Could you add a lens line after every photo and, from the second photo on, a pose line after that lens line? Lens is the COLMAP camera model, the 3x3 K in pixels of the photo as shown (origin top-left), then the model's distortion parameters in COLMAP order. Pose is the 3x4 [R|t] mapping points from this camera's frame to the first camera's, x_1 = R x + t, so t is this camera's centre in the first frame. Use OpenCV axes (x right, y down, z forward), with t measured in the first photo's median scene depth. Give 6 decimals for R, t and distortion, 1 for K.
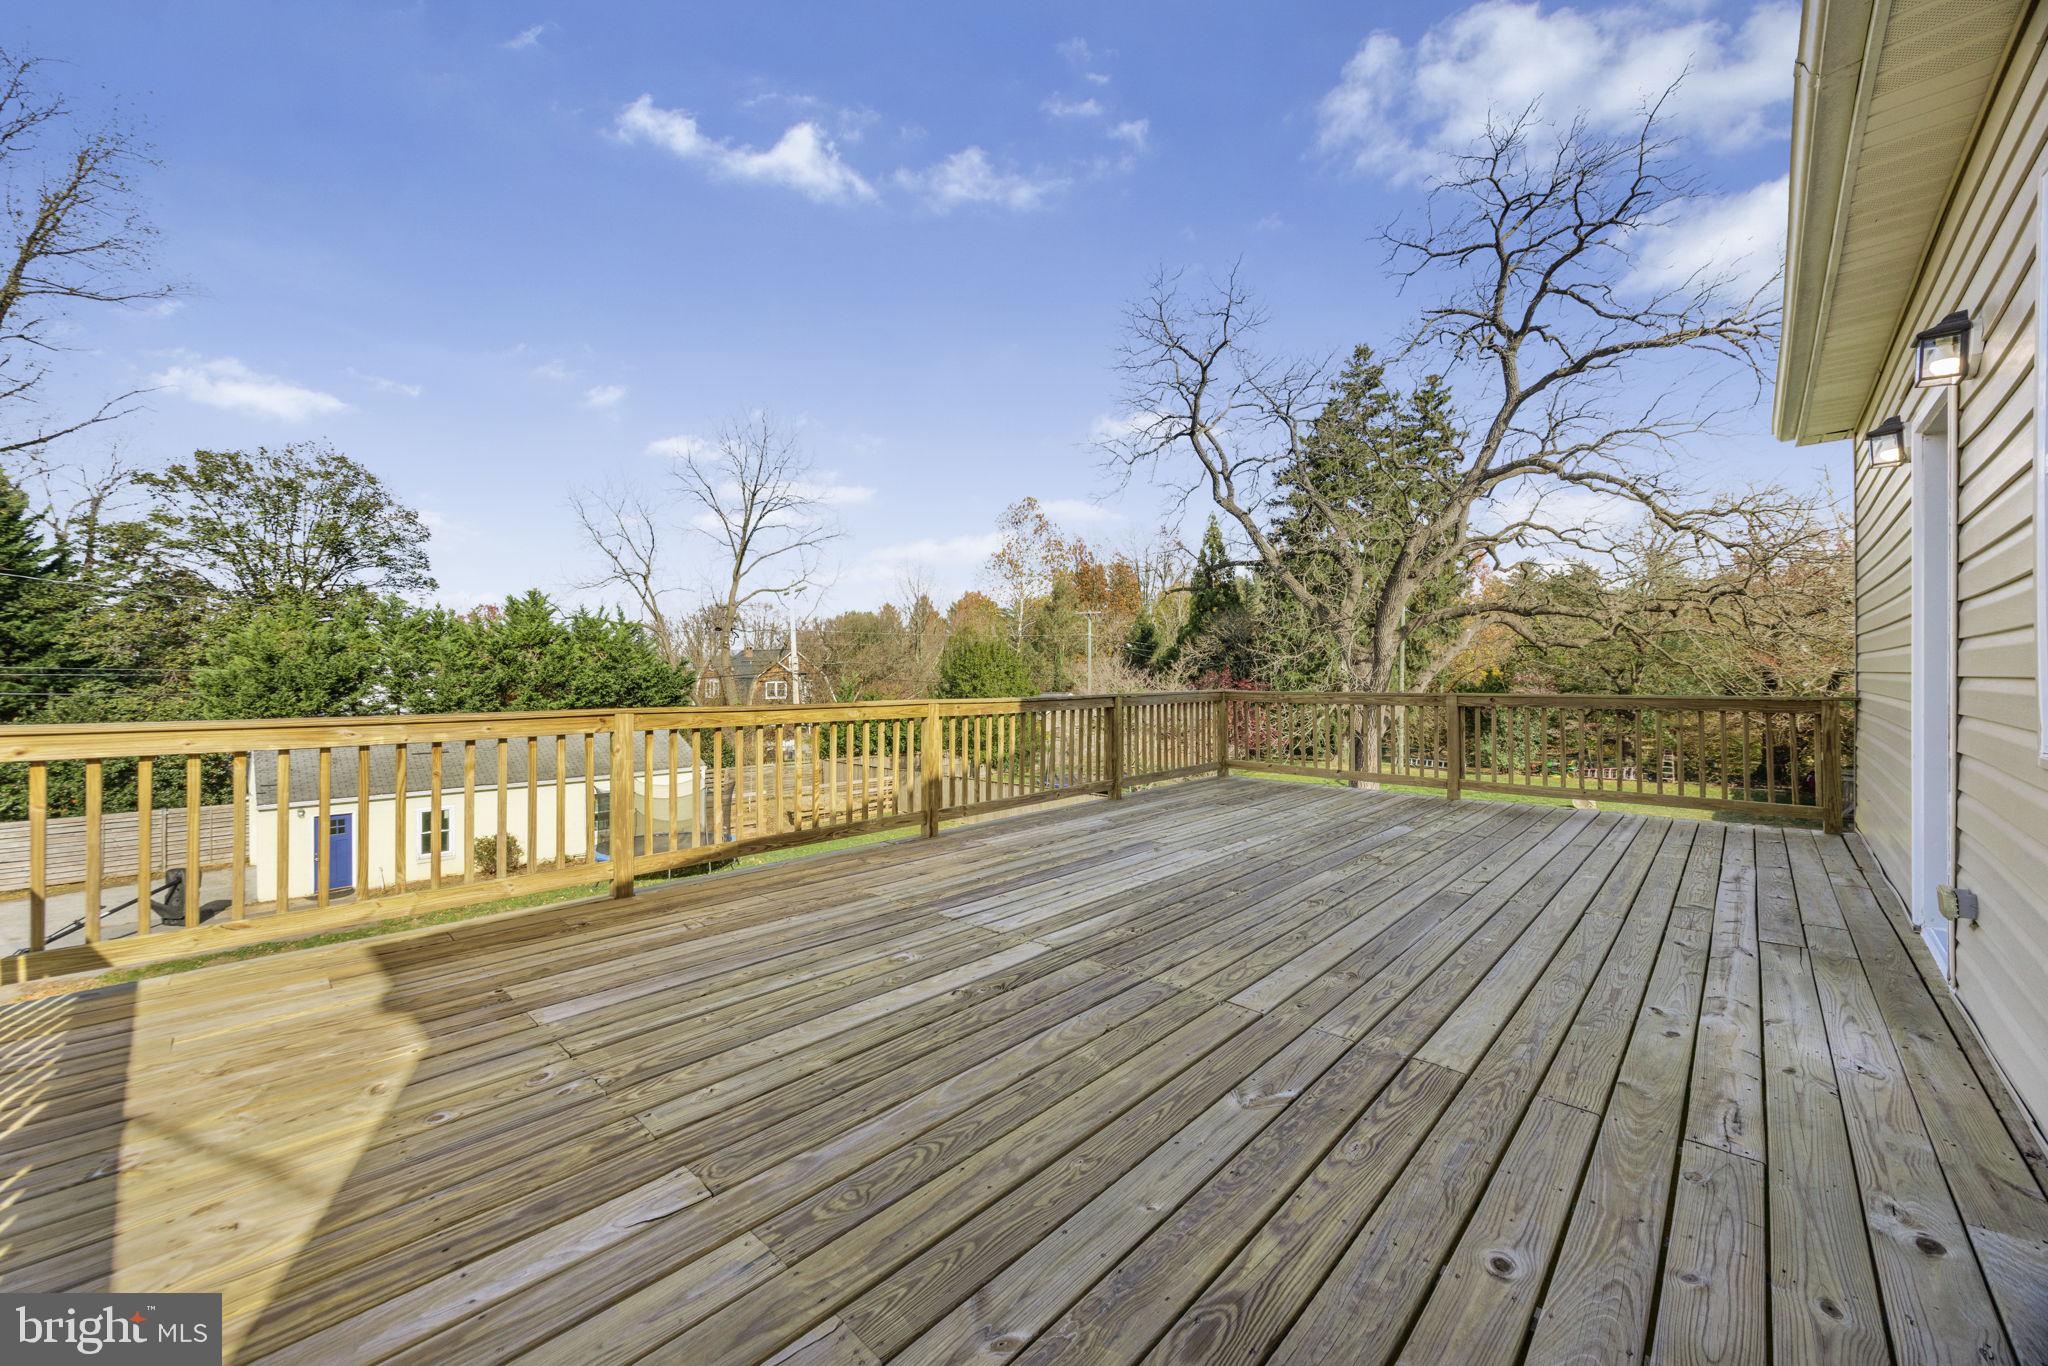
lens RADIAL K [[779.8, 0, 1024.9], [0, 779.8, 673.7], [0, 0, 1]] dist [0.000787, -0.000499]
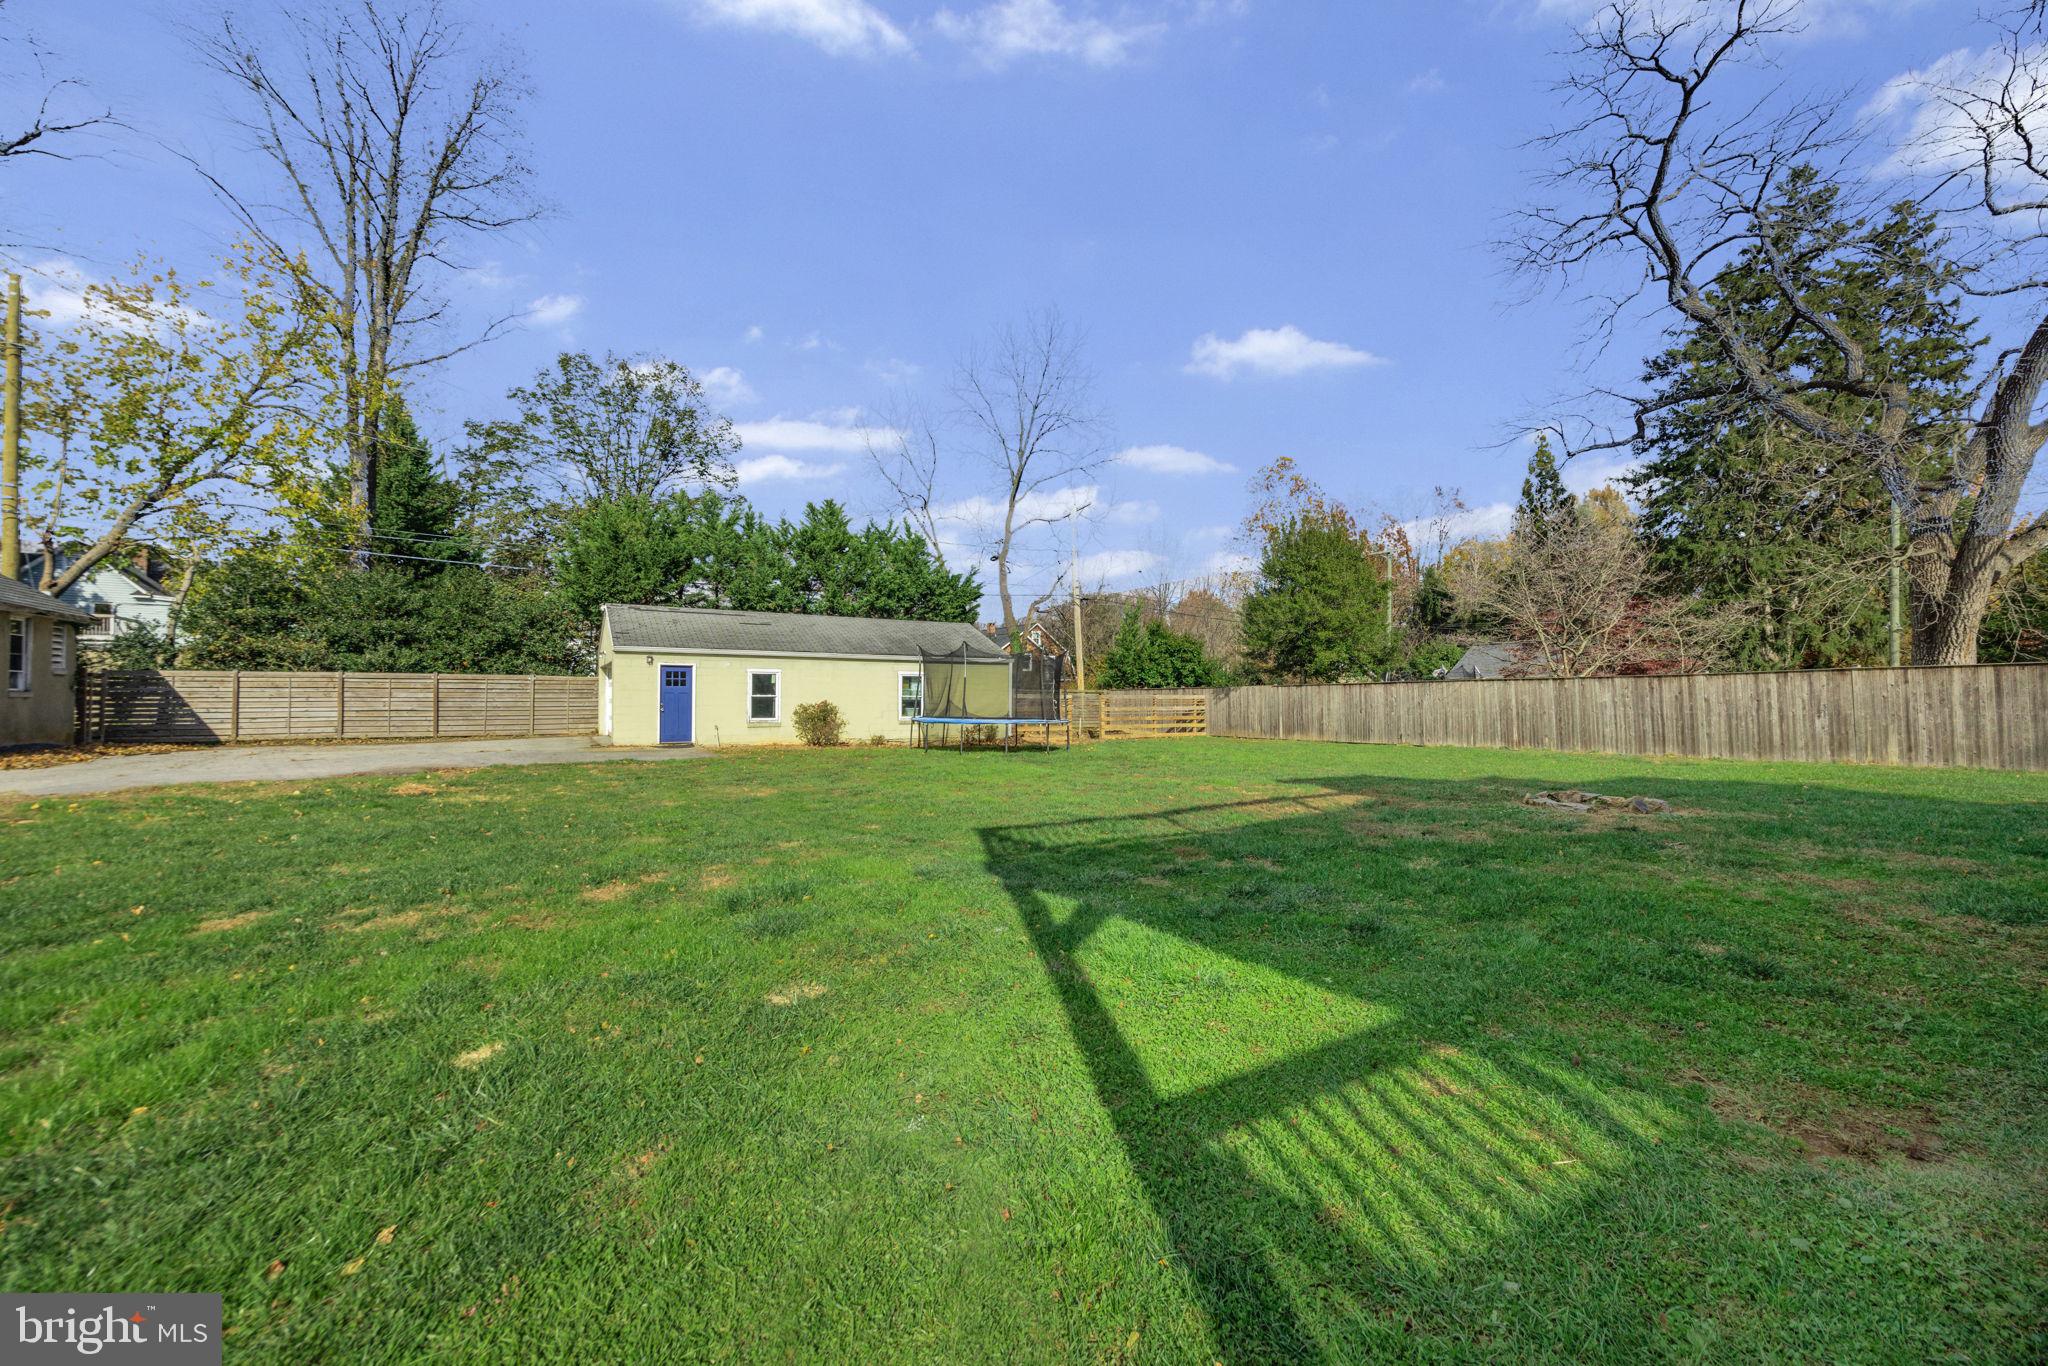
lens RADIAL K [[779.8, 0, 1014.7], [0, 779.8, 690.1], [0, 0, 1]] dist [0.000787, -0.000499]
pose [[0.965726, -0.000715, -0.259564, -0.155822], [-0.002856, 0.999906, -0.013382, 0.146613], [0.259549, 0.013664, 0.965633, 0.120696]]
